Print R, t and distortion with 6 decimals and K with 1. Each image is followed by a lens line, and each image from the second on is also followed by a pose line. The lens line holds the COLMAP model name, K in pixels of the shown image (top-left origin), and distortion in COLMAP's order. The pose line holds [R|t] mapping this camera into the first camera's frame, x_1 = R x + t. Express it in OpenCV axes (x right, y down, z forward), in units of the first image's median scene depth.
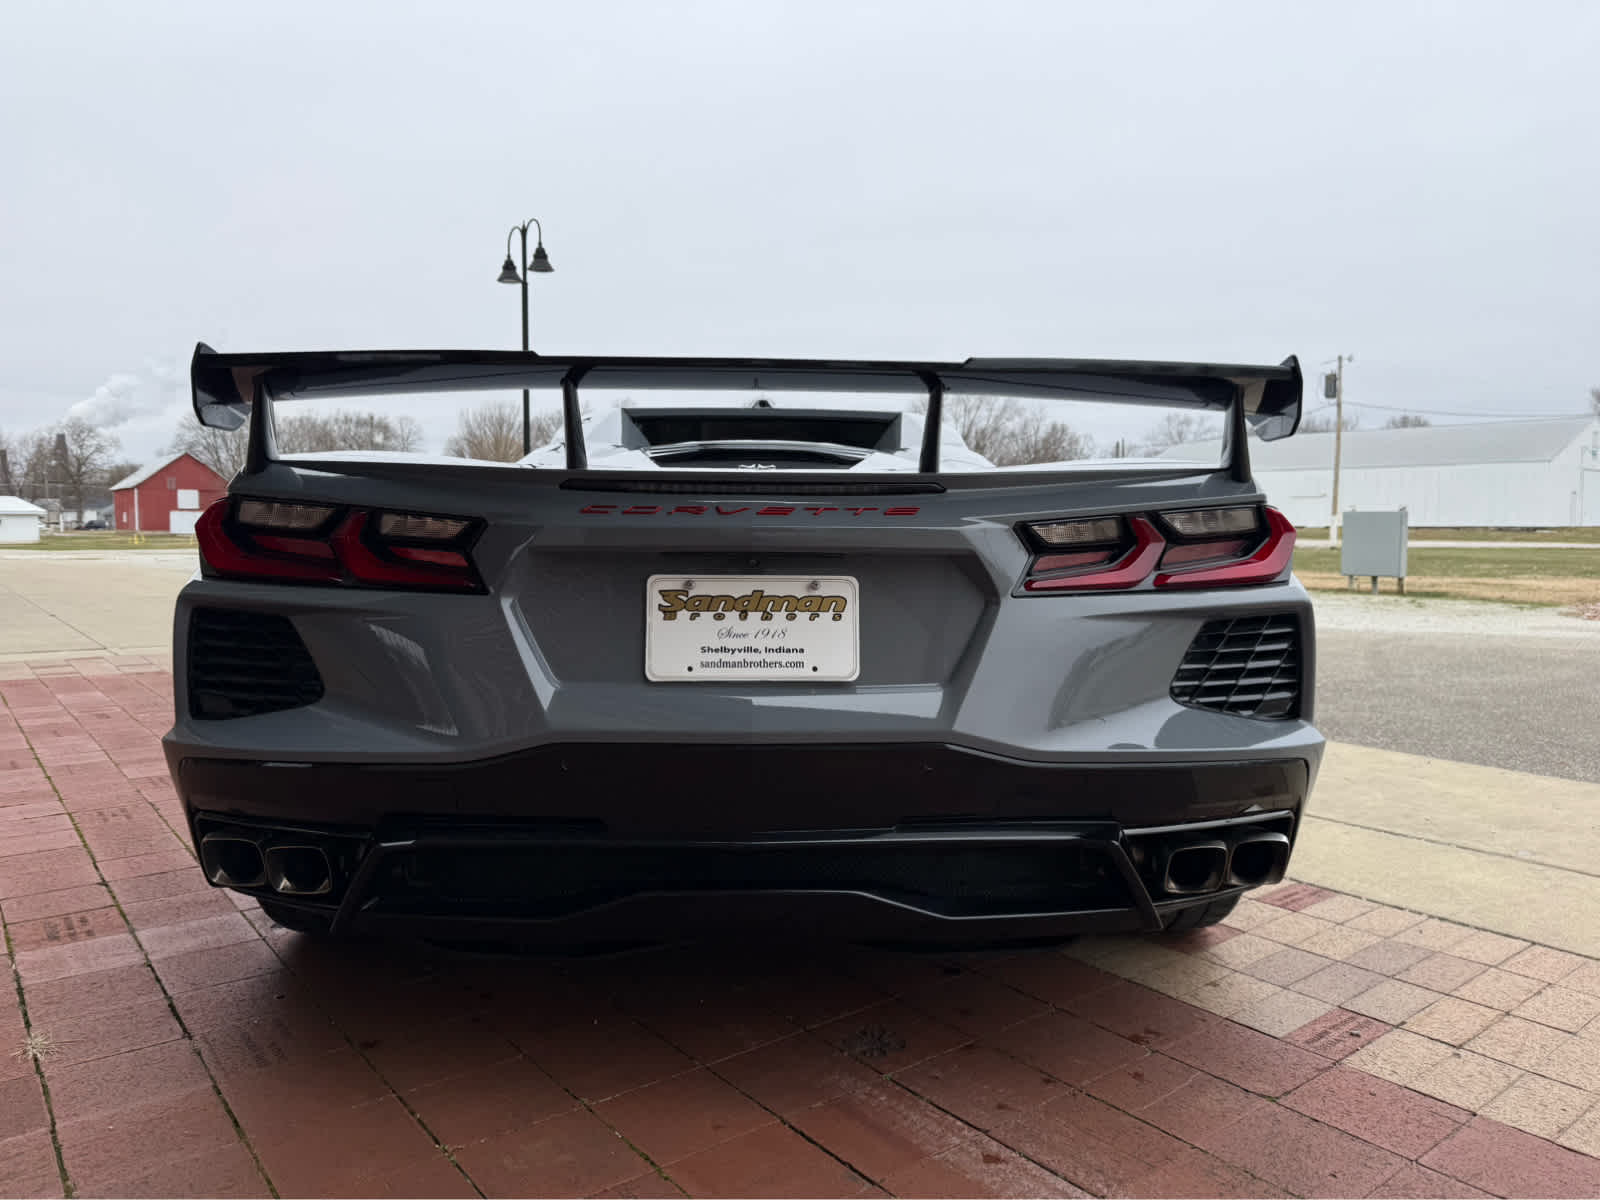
lens RADIAL K [[1133.8, 0, 806.1], [0, 1133.8, 588.8], [0, 0, 1]] dist [0.030190, -0.037295]
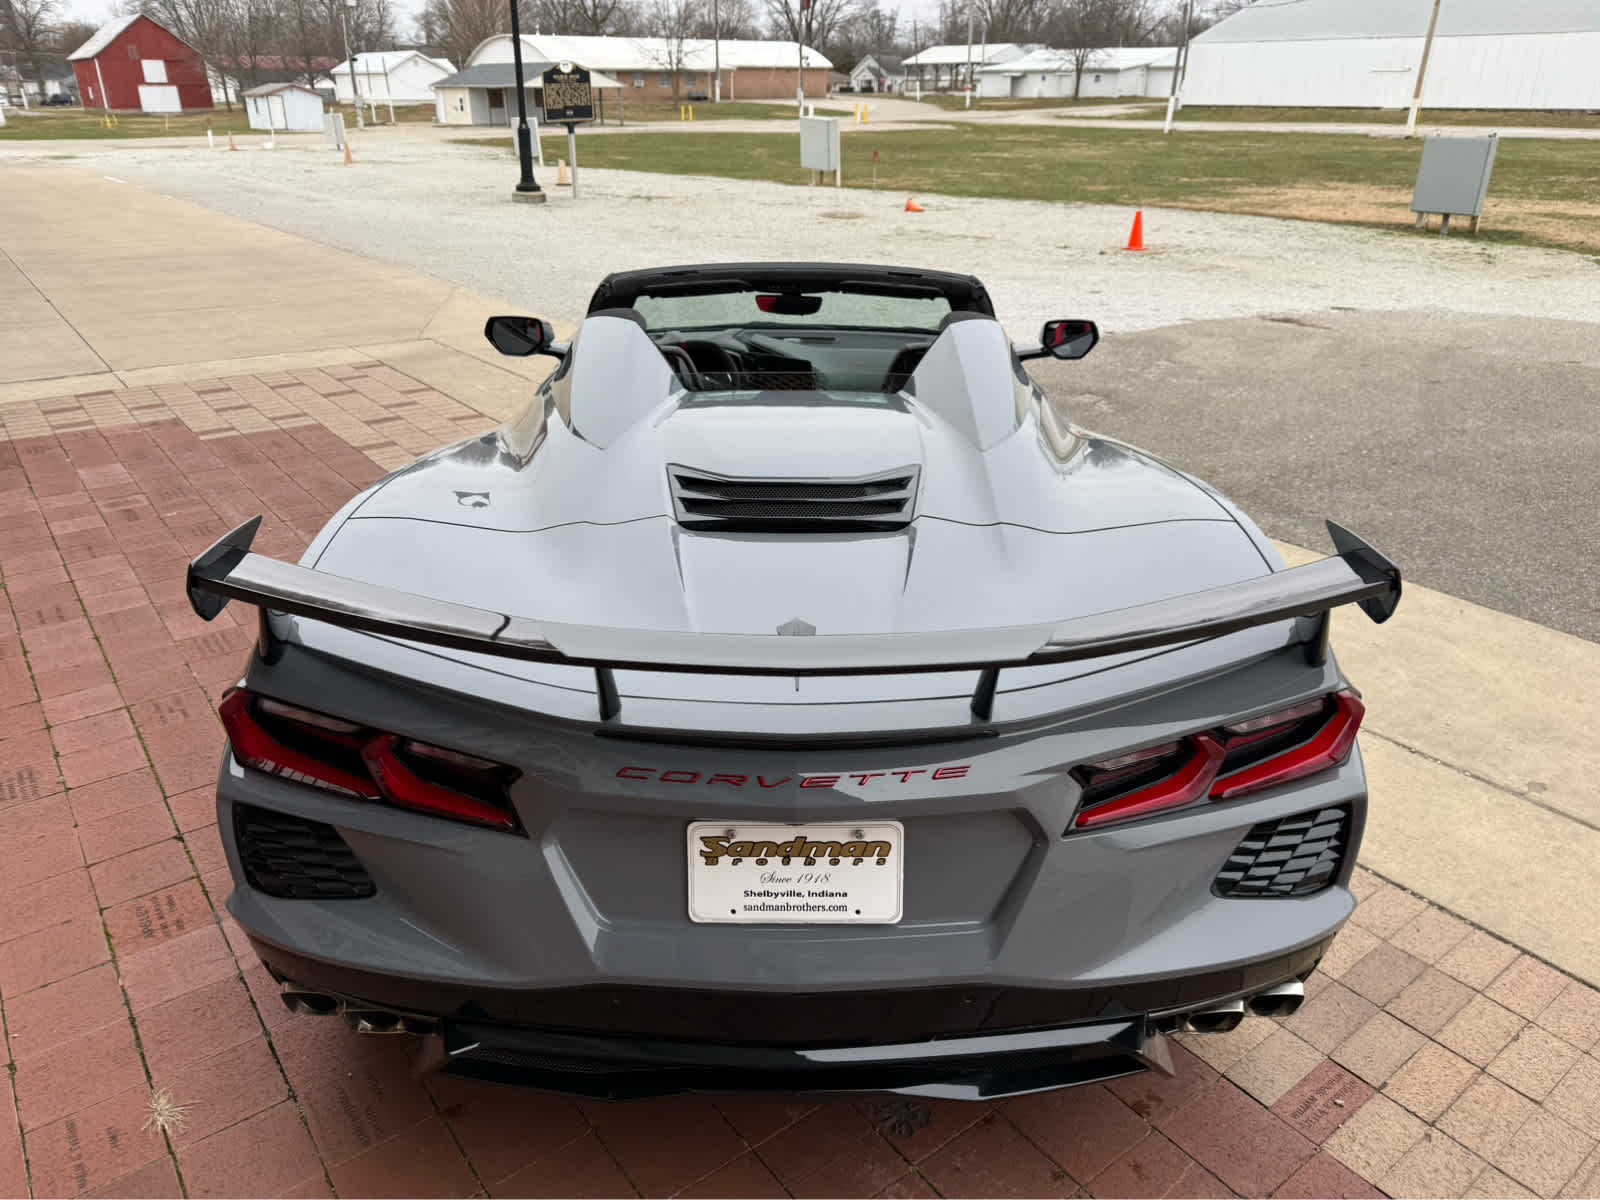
lens RADIAL K [[1133.8, 0, 799.2], [0, 1133.8, 605.2], [0, 0, 1]] dist [0.030190, -0.037295]
pose [[0.999737, 0.007763, -0.021581, -0.022183], [0.000594, 0.931899, 0.362718, -0.494978], [0.022927, -0.362636, 0.931649, 0.145283]]
